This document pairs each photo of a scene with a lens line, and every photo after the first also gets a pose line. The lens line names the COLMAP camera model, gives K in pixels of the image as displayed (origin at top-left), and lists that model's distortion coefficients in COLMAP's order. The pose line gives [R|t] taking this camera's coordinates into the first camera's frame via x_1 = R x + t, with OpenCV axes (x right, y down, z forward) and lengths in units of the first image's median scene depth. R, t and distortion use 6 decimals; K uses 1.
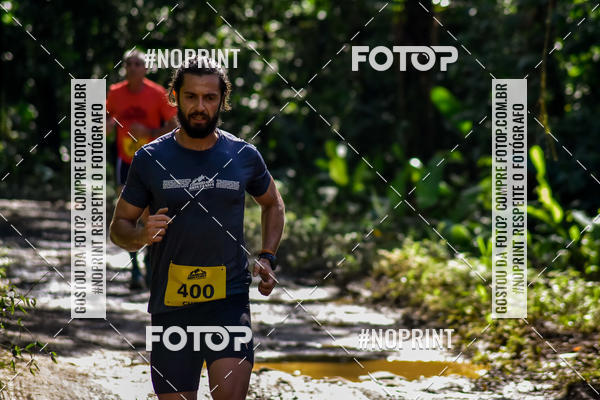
lens RADIAL K [[2637.7, 0, 300.0], [0, 2637.7, 200.0], [0, 0, 1]] dist [1.095338, 2.790564]
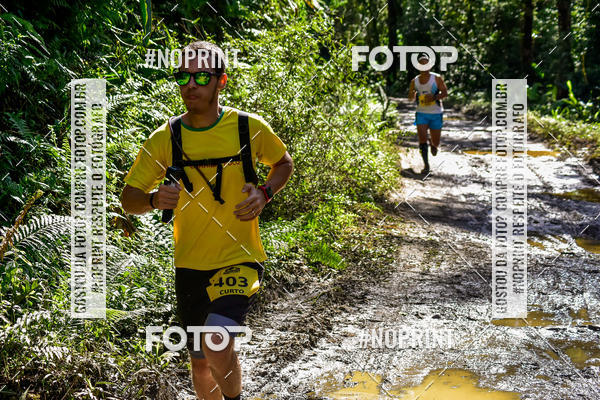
lens RADIAL K [[1697.8, 0, 300.0], [0, 1697.8, 200.0], [0, 0, 1]] dist [-0.085681, 0.321146]
pose [[0.982799, 0.007366, -0.184529, 0.141724], [0.005405, 0.997629, 0.068613, -0.017506], [0.184597, -0.068430, 0.980429, -0.970123]]
